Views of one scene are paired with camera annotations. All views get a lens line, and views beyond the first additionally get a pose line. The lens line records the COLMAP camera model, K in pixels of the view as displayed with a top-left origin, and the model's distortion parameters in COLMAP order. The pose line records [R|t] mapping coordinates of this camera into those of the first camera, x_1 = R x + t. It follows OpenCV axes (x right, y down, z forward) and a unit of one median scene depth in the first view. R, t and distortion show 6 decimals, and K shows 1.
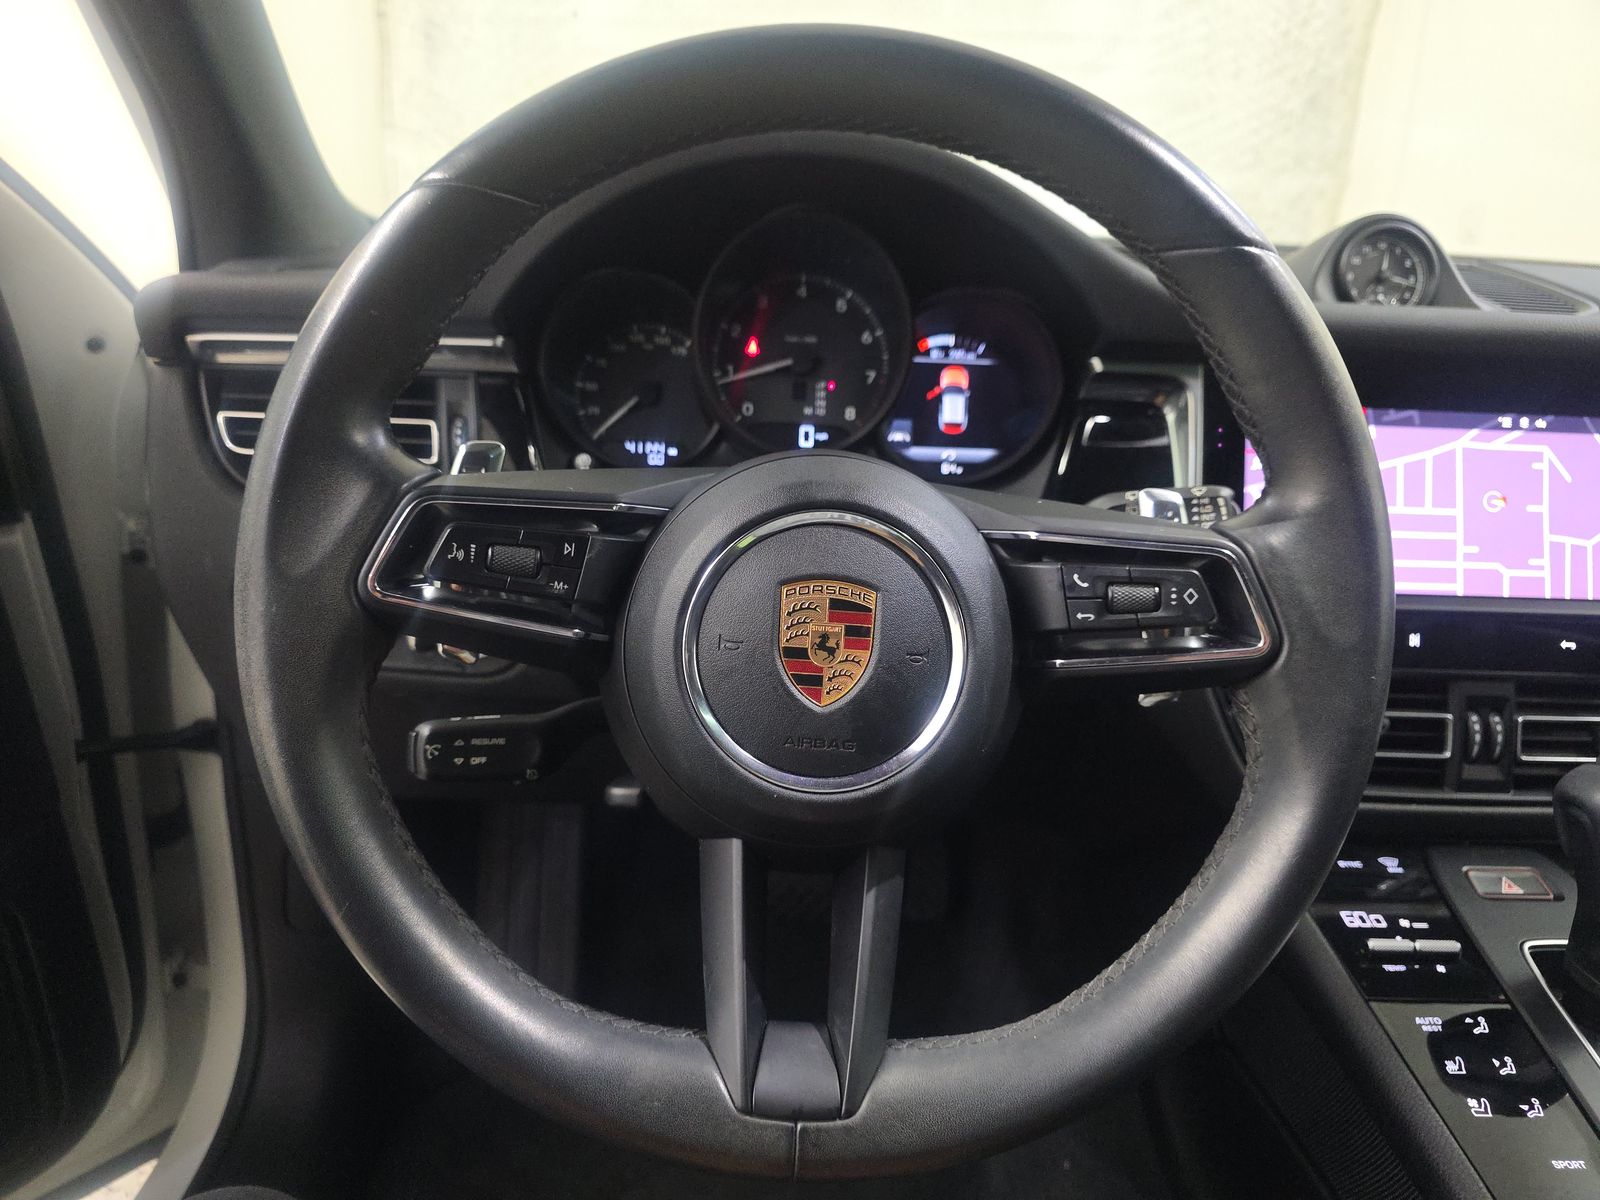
lens RADIAL K [[1082.6, 0, 789.3], [0, 1082.6, 602.9], [0, 0, 1]] dist [0.043230, -0.031470]
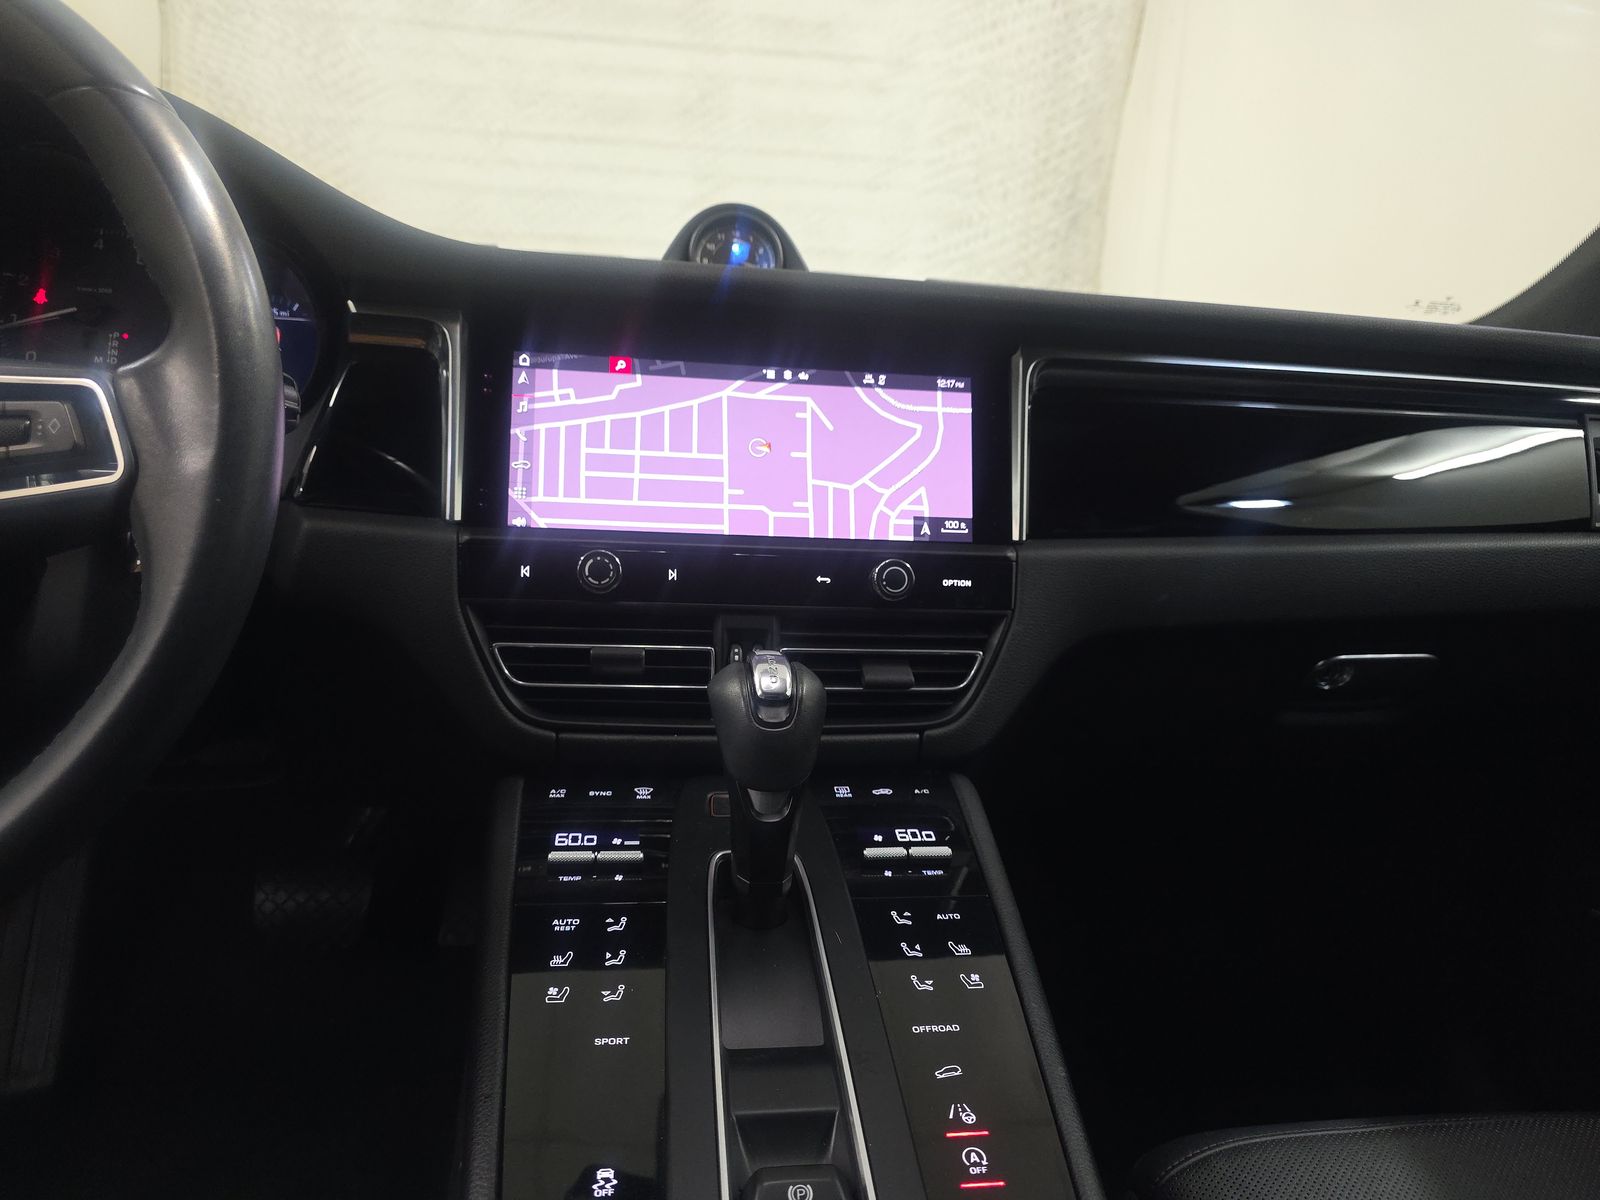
lens RADIAL K [[1082.6, 0, 799.3], [0, 1082.6, 607.1], [0, 0, 1]] dist [0.043230, -0.031470]
pose [[0.994567, -0.011728, 0.103436, 0.570845], [0.022271, 0.994600, -0.101367, 0.166385], [-0.101688, 0.103120, 0.989457, -0.018334]]
